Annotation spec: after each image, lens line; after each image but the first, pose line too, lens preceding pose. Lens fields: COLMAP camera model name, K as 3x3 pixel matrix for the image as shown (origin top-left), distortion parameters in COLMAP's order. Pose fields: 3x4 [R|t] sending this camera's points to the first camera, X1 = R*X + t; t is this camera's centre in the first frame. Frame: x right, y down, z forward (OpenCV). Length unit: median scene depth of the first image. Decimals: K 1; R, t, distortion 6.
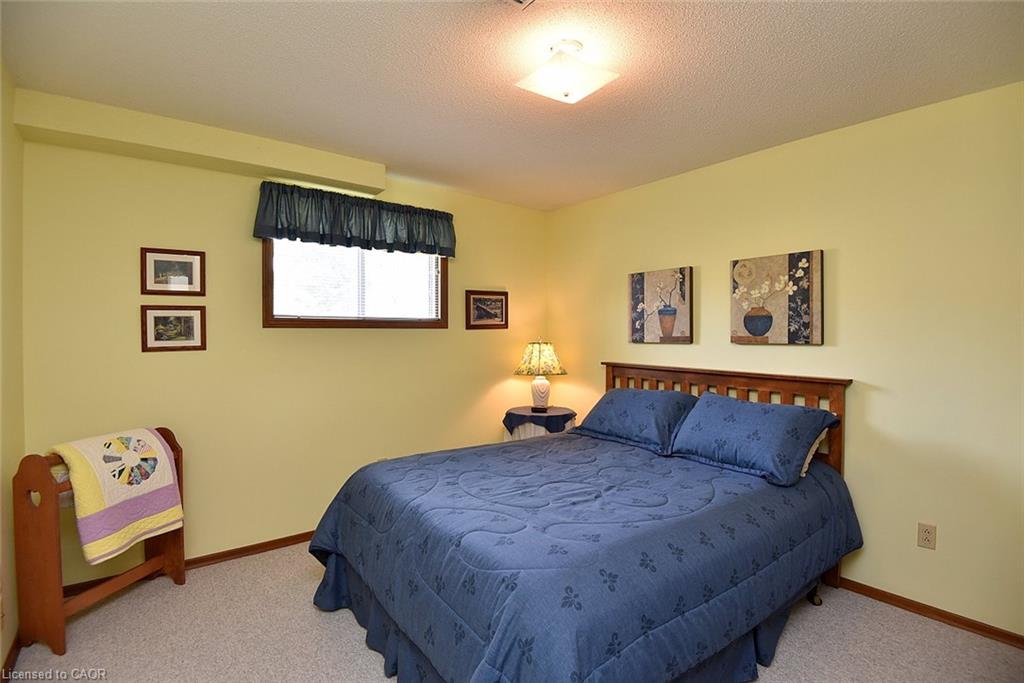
lens RADIAL K [[477.7, 0, 506.8], [0, 477.7, 340.2], [0, 0, 1]] dist [-0.037513, -0.006302]
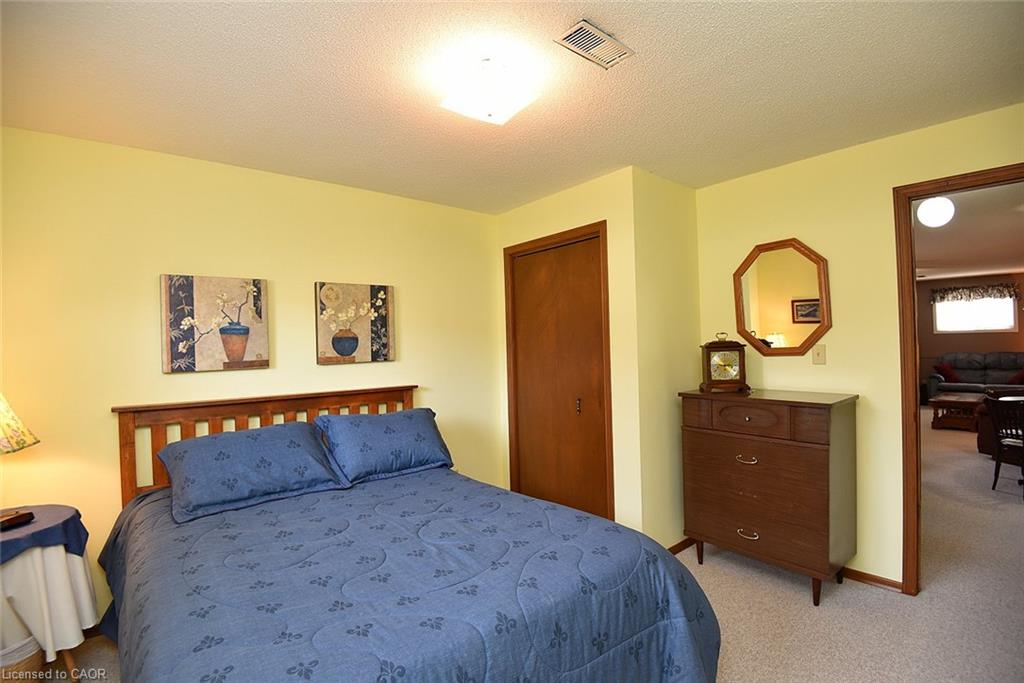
lens RADIAL K [[477.7, 0, 510.3], [0, 477.7, 337.3], [0, 0, 1]] dist [-0.037513, -0.006302]
pose [[-0.061144, 0.011124, 0.998067, -0.572359], [0.040702, 0.999134, -0.008642, -0.026383], [-0.997299, 0.040095, -0.061544, 0.684256]]
